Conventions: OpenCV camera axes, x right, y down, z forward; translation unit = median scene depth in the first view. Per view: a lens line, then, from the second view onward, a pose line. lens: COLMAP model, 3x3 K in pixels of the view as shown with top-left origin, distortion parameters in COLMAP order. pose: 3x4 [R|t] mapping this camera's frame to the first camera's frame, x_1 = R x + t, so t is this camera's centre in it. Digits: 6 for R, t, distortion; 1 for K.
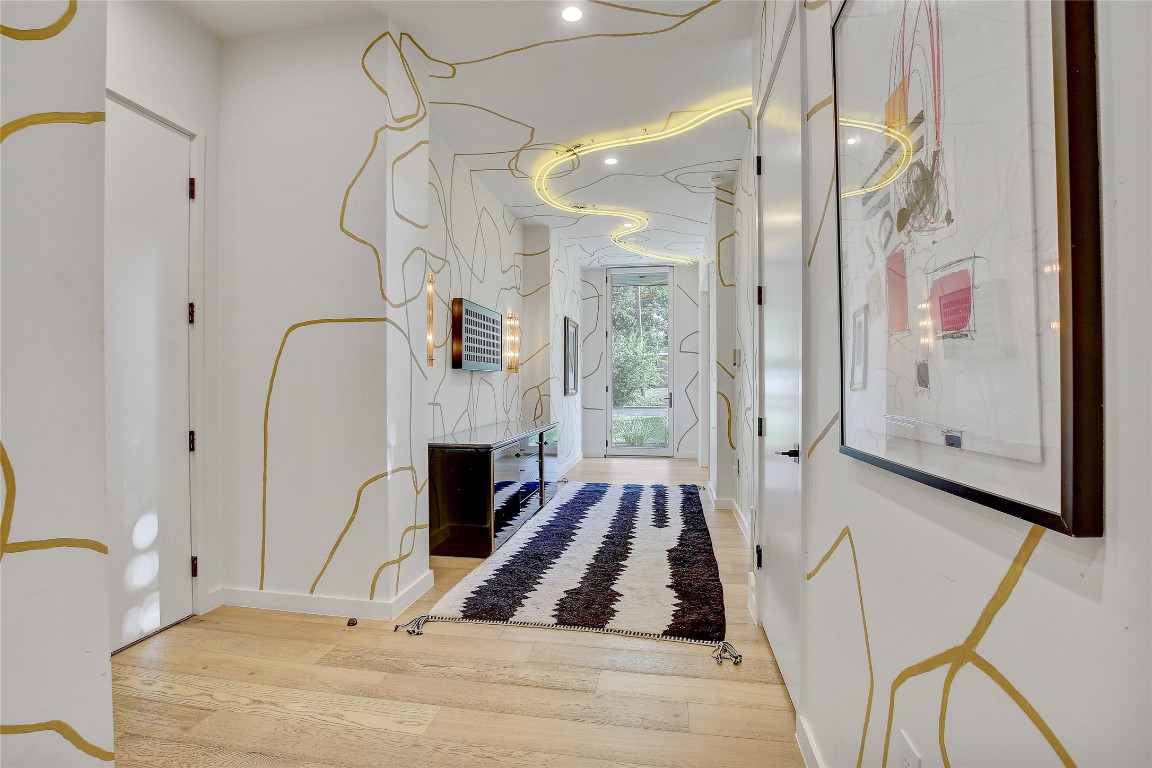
lens RADIAL K [[537.6, 0, 576.6], [0, 537.6, 384.3], [0, 0, 1]] dist [-0.019567, -0.000036]
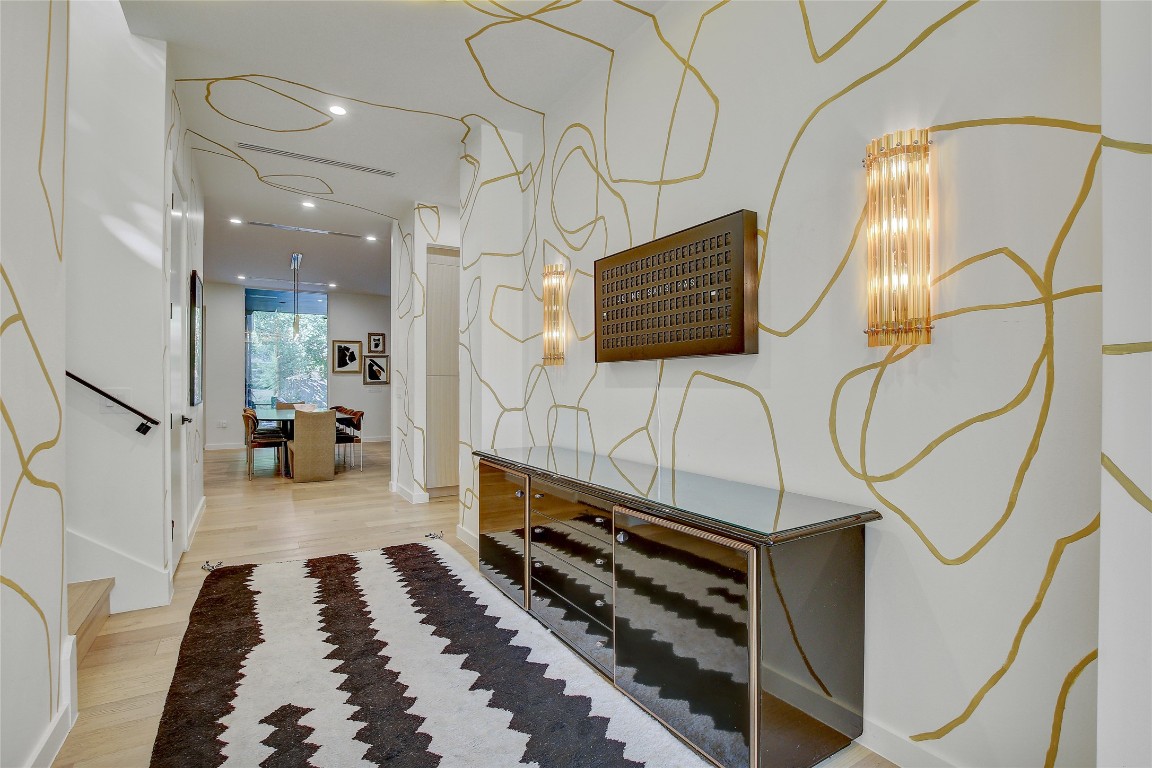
lens RADIAL K [[537.6, 0, 575.6], [0, 537.6, 379.5], [0, 0, 1]] dist [-0.019567, -0.000036]
pose [[-0.750835, 0.005709, -0.660466, 0.365983], [0.005420, 0.999982, 0.002482, -0.013964], [0.660468, -0.001716, -0.750852, 2.058200]]
